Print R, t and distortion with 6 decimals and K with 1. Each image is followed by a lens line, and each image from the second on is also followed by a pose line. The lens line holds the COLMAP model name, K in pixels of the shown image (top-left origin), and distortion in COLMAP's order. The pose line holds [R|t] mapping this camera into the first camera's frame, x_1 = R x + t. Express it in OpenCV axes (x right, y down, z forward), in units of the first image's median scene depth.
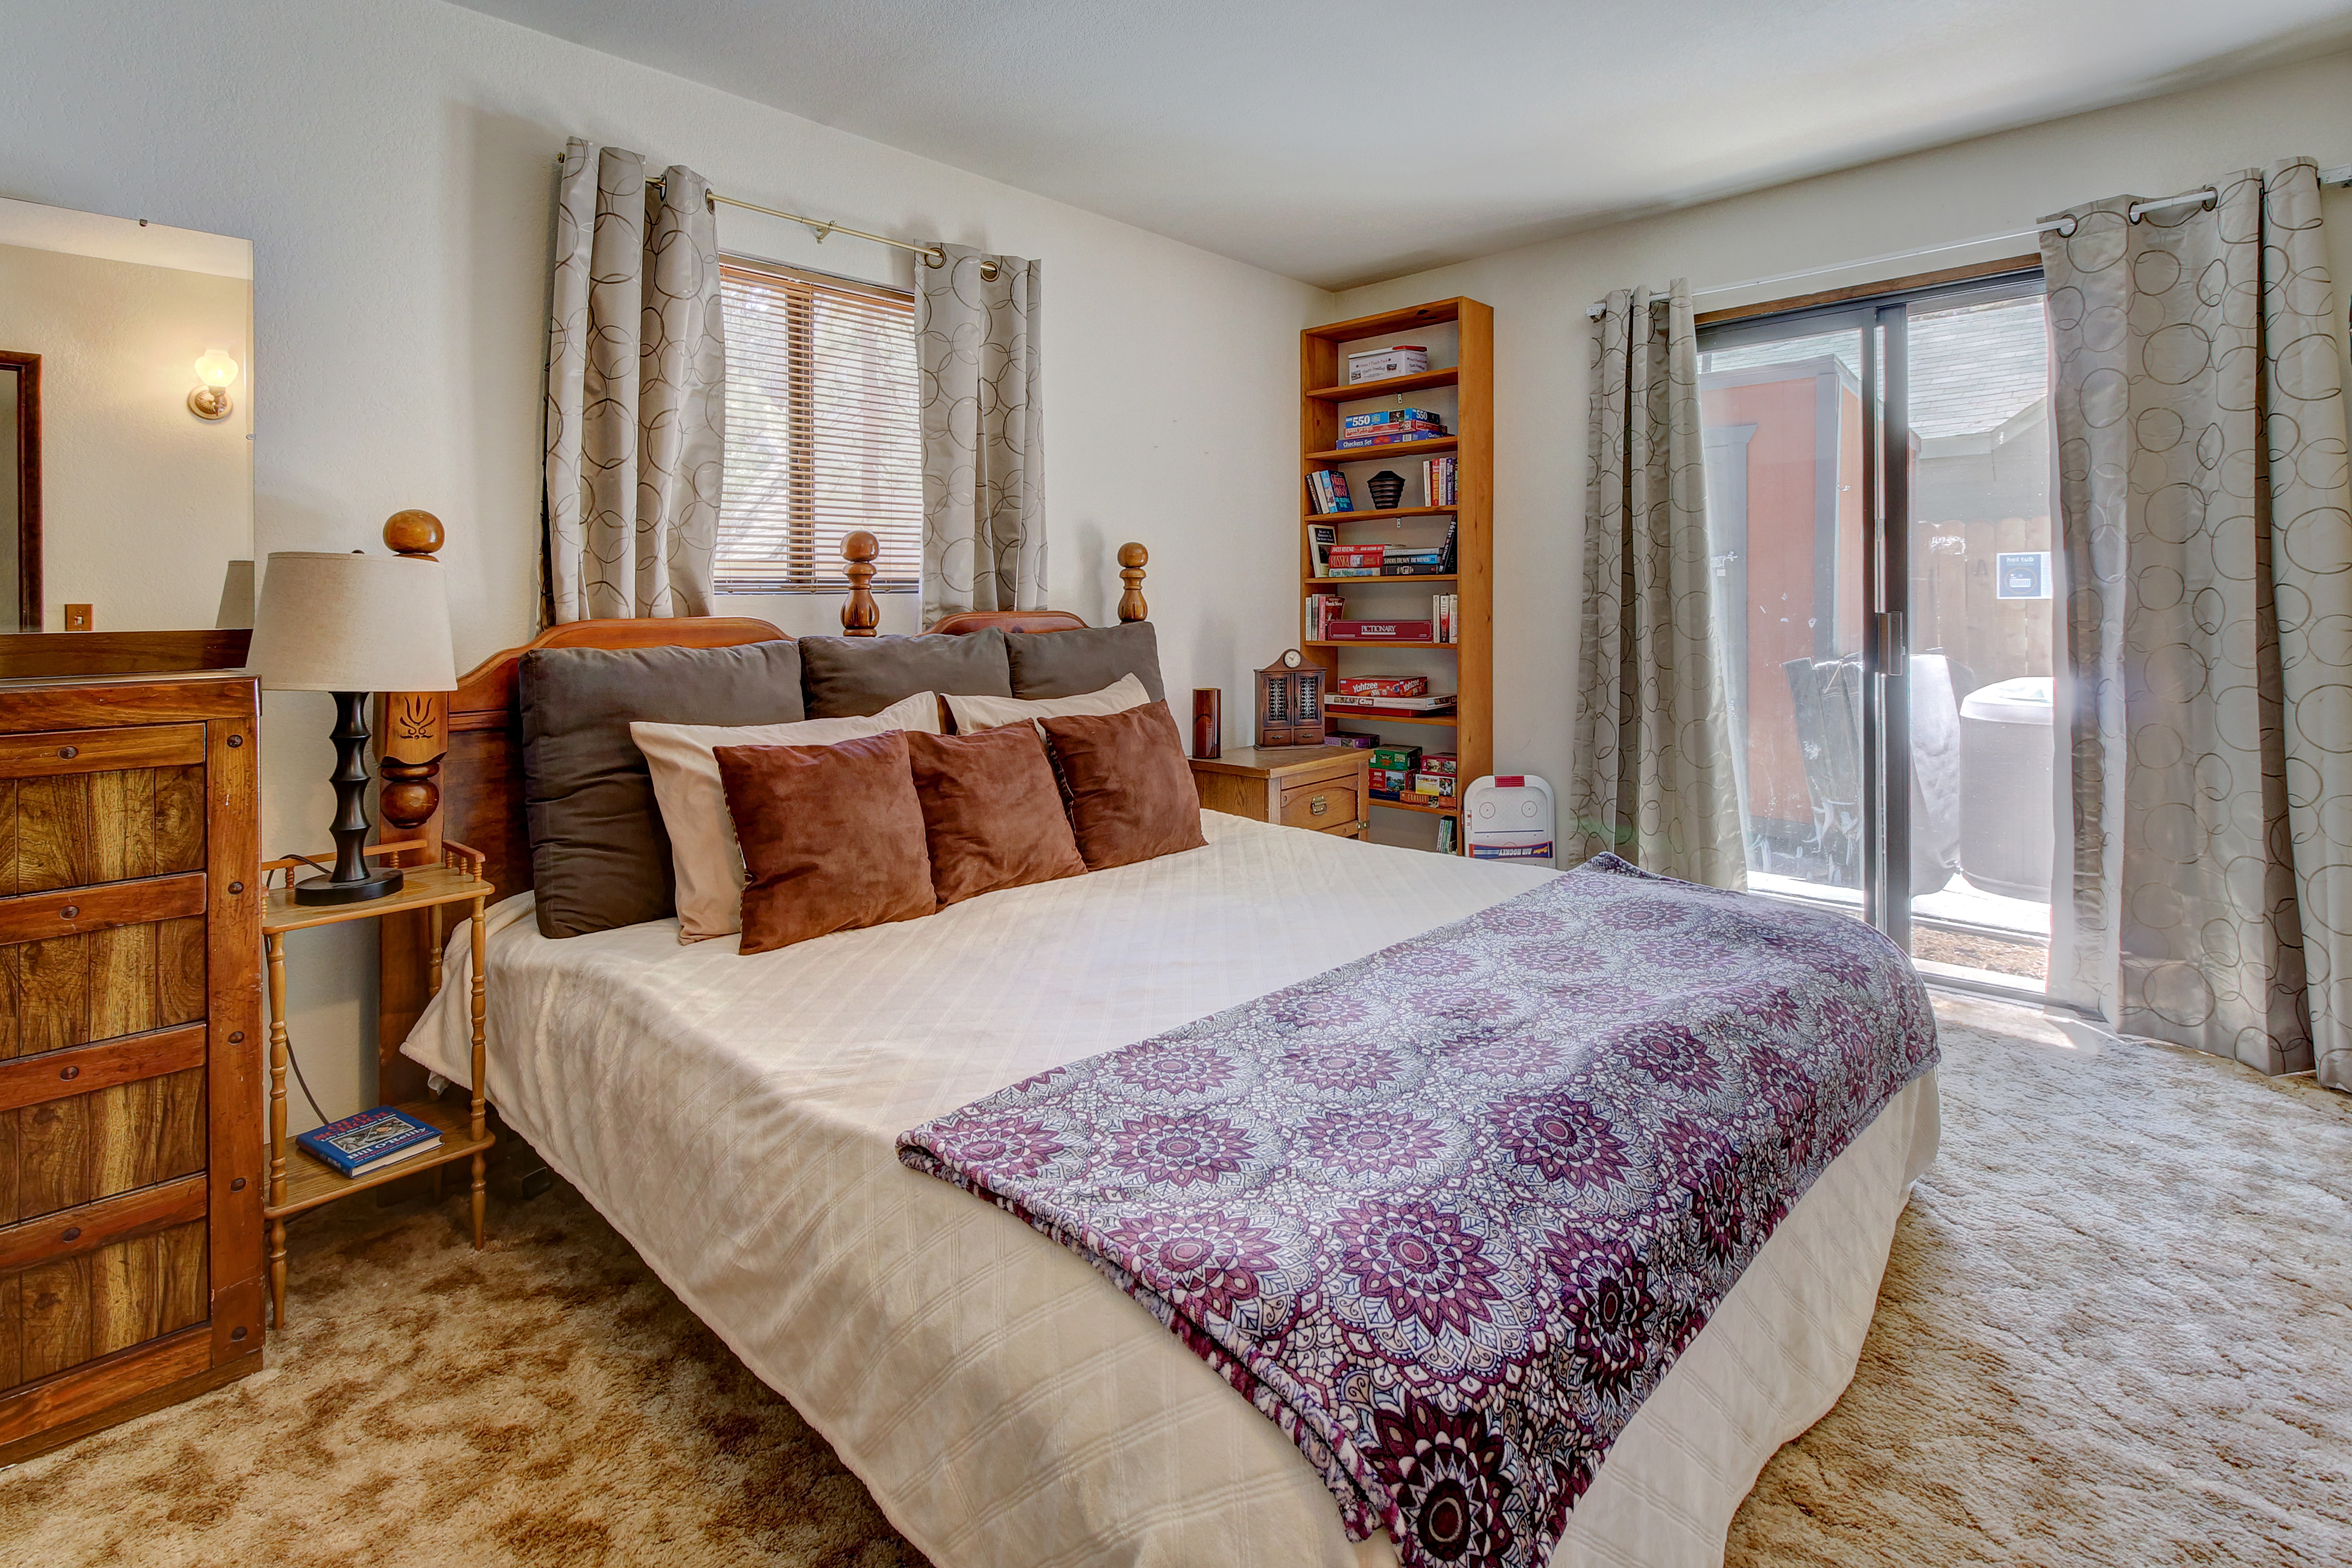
lens RADIAL K [[1097.2, 0, 1175.3], [0, 1097.2, 607.7], [0, 0, 1]] dist [0.002258, -0.000323]
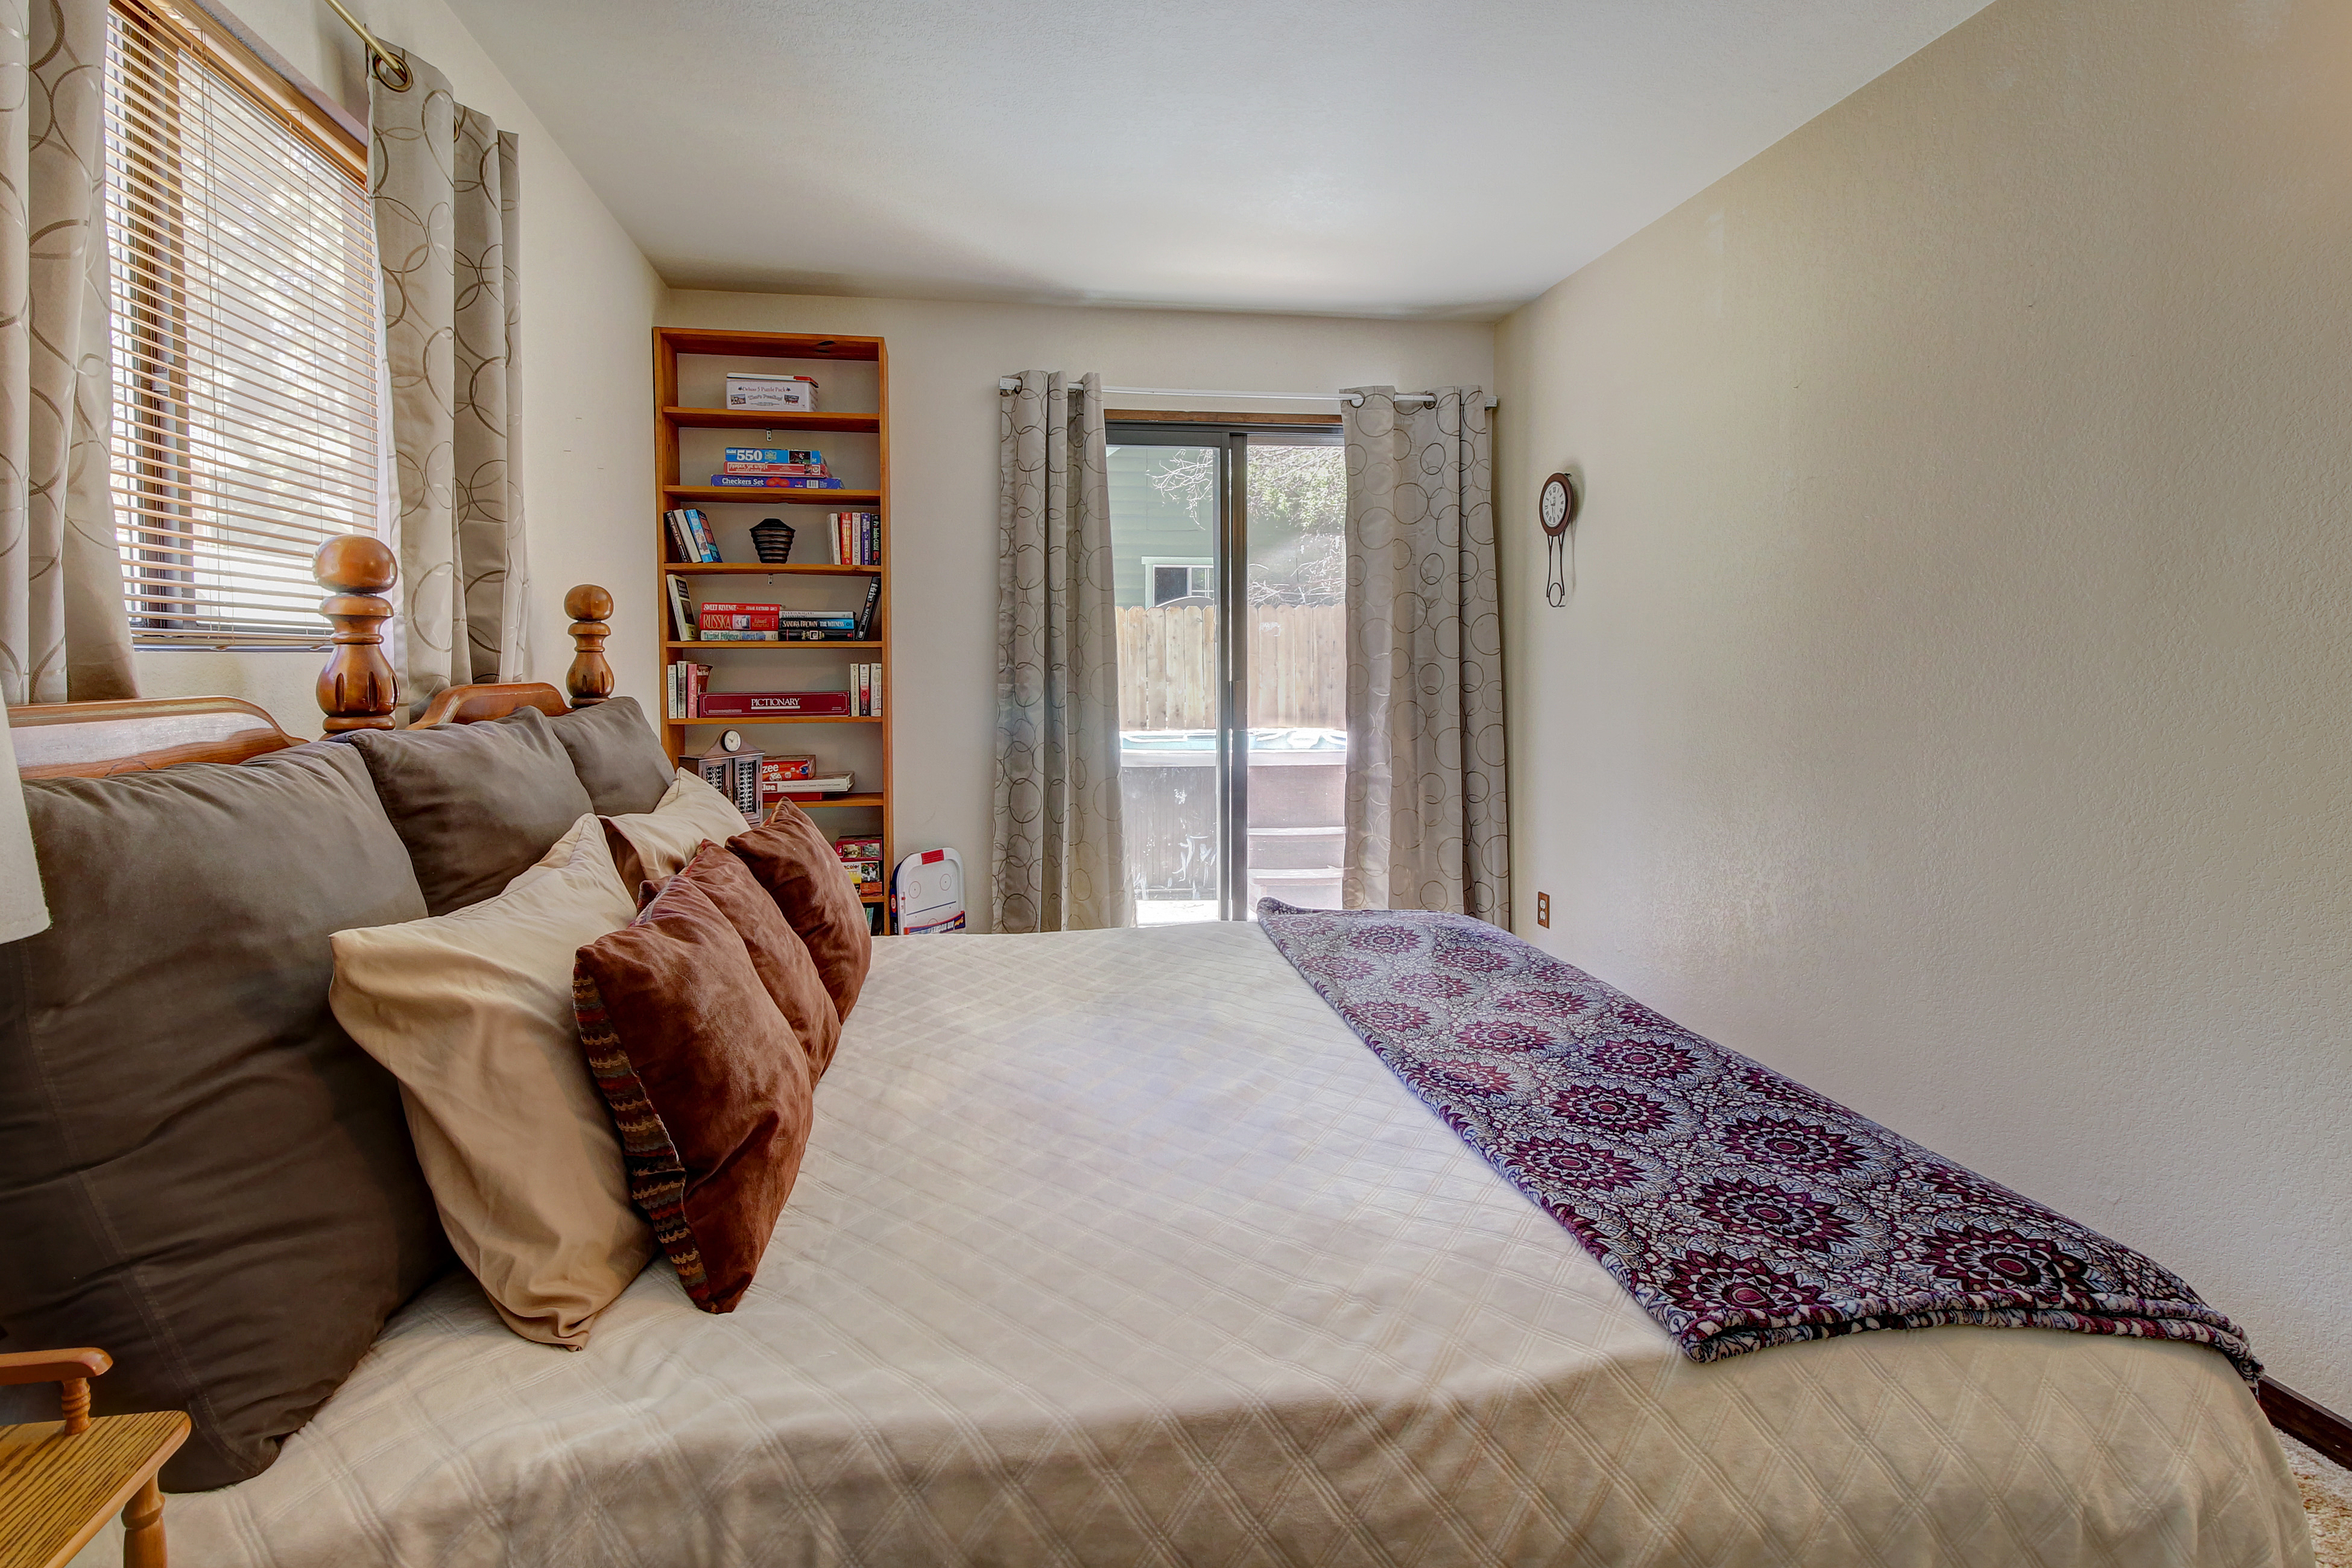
lens RADIAL K [[1098.4, 0, 1172.7], [0, 1098.4, 727.7], [0, 0, 1]] dist [0.001338, -0.000554]
pose [[0.626381, -0.036021, 0.778684, -0.335695], [0.001293, 0.998978, 0.045171, 0.000712], [-0.779516, -0.027288, 0.625788, 0.245842]]
